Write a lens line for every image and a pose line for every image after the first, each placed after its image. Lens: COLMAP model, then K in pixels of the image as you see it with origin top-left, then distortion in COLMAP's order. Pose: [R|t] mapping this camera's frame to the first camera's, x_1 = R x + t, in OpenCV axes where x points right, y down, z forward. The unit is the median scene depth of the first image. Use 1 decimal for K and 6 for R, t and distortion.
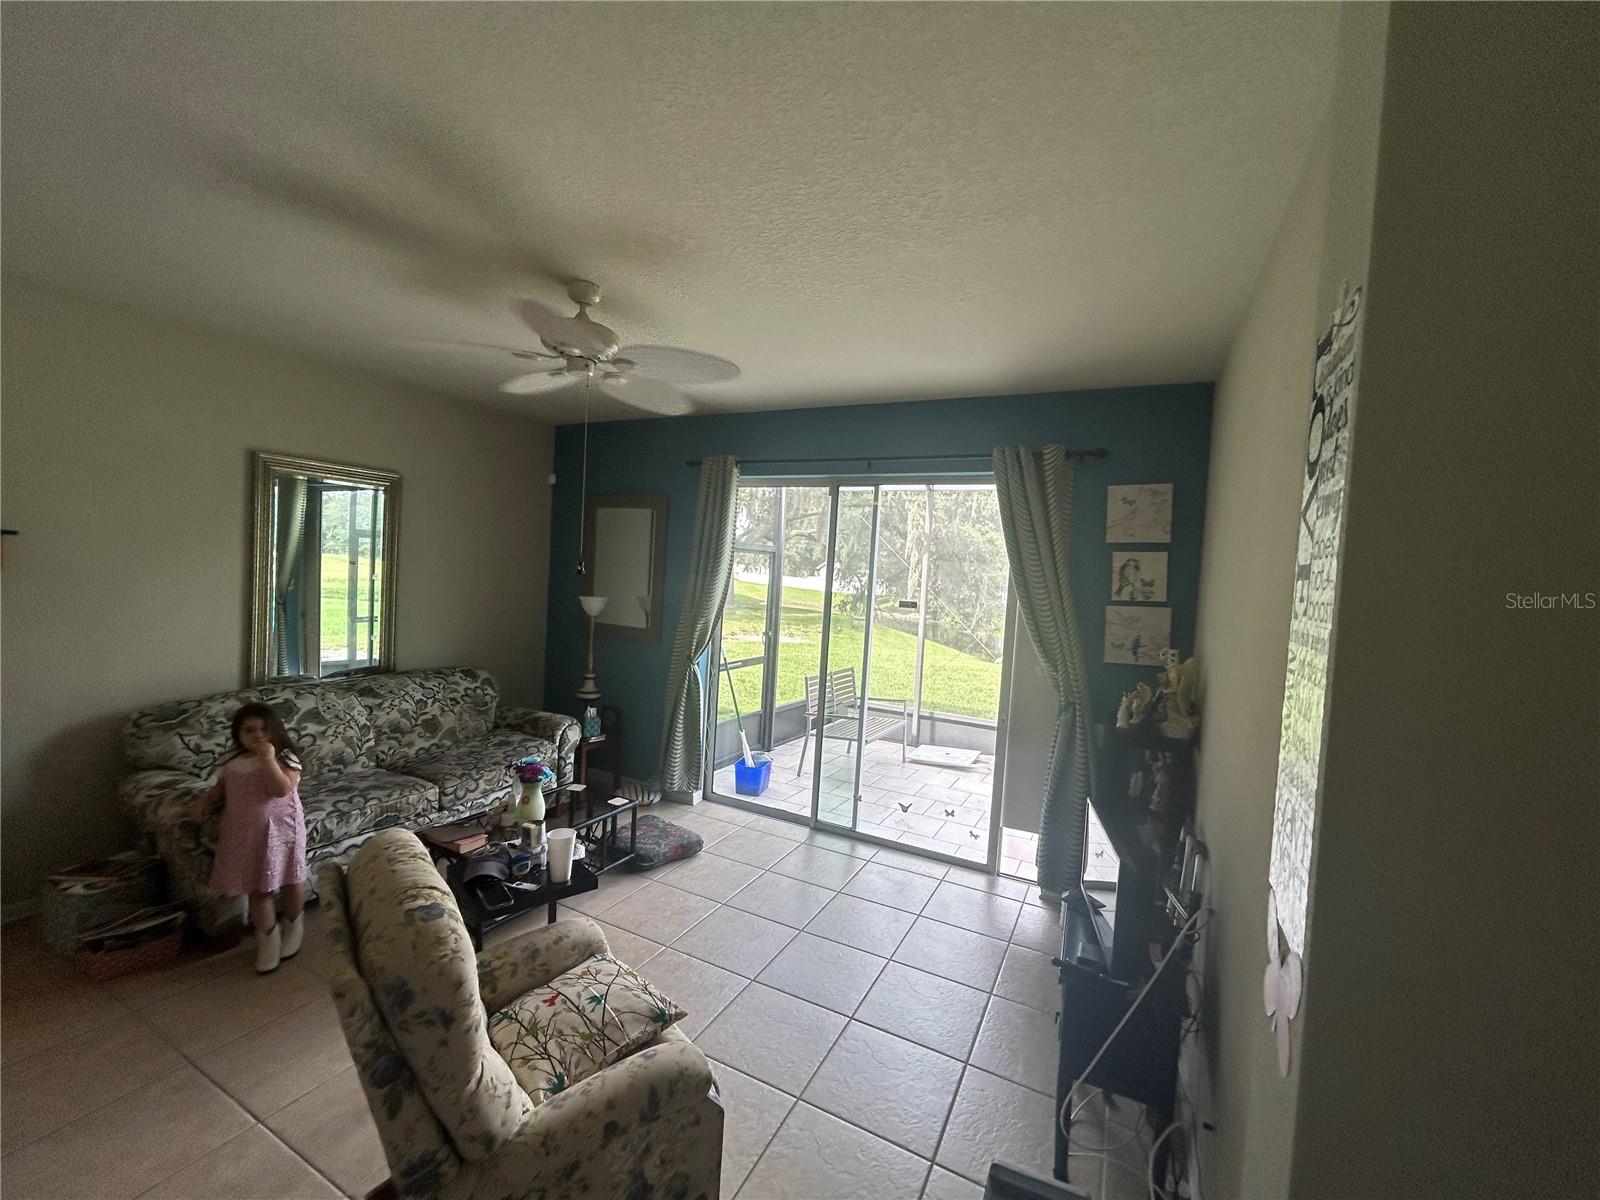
lens RADIAL K [[653.7, 0, 800.0], [0, 653.7, 600.0], [0, 0, 1]] dist [-0.001579, -0.000076]
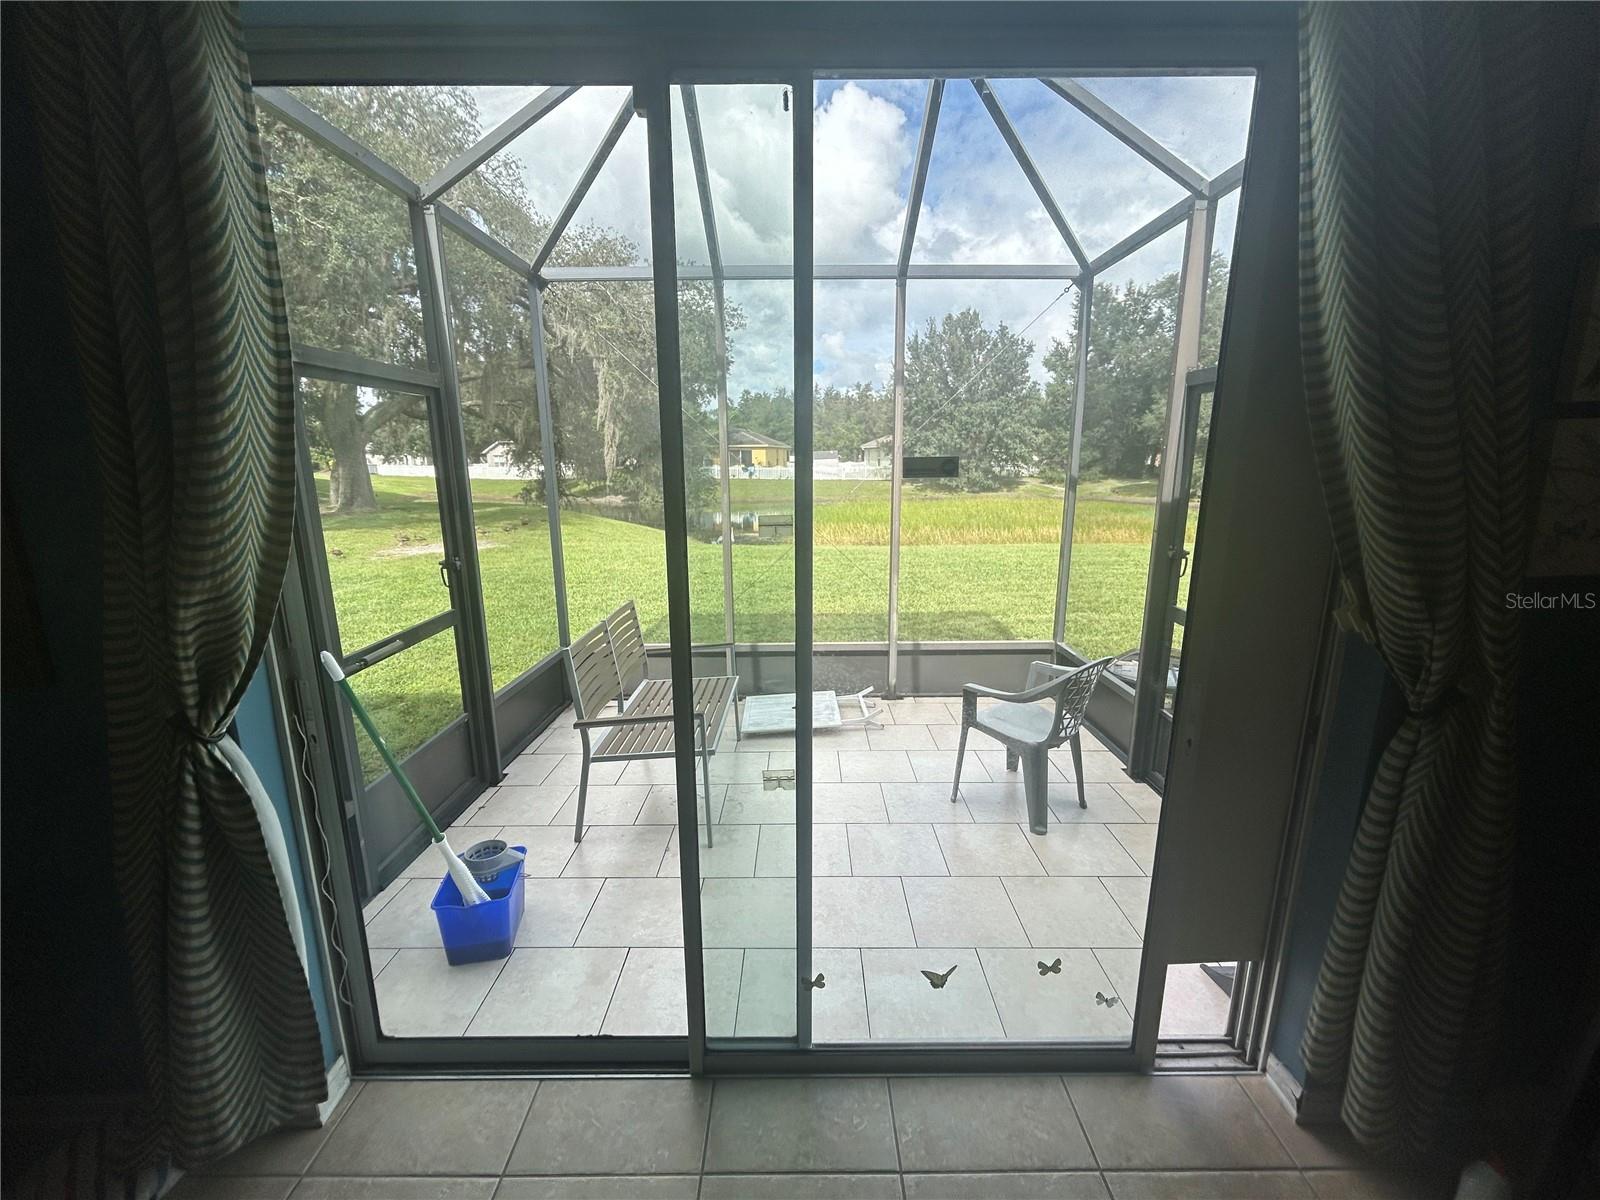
lens RADIAL K [[653.7, 0, 800.0], [0, 653.7, 600.0], [0, 0, 1]] dist [-0.001579, -0.000076]
pose [[0.888705, -0.162705, 0.428638, -0.032546], [0.081225, 0.975997, 0.202070, 0.000709], [-0.451227, -0.144765, 0.880589, 0.460967]]
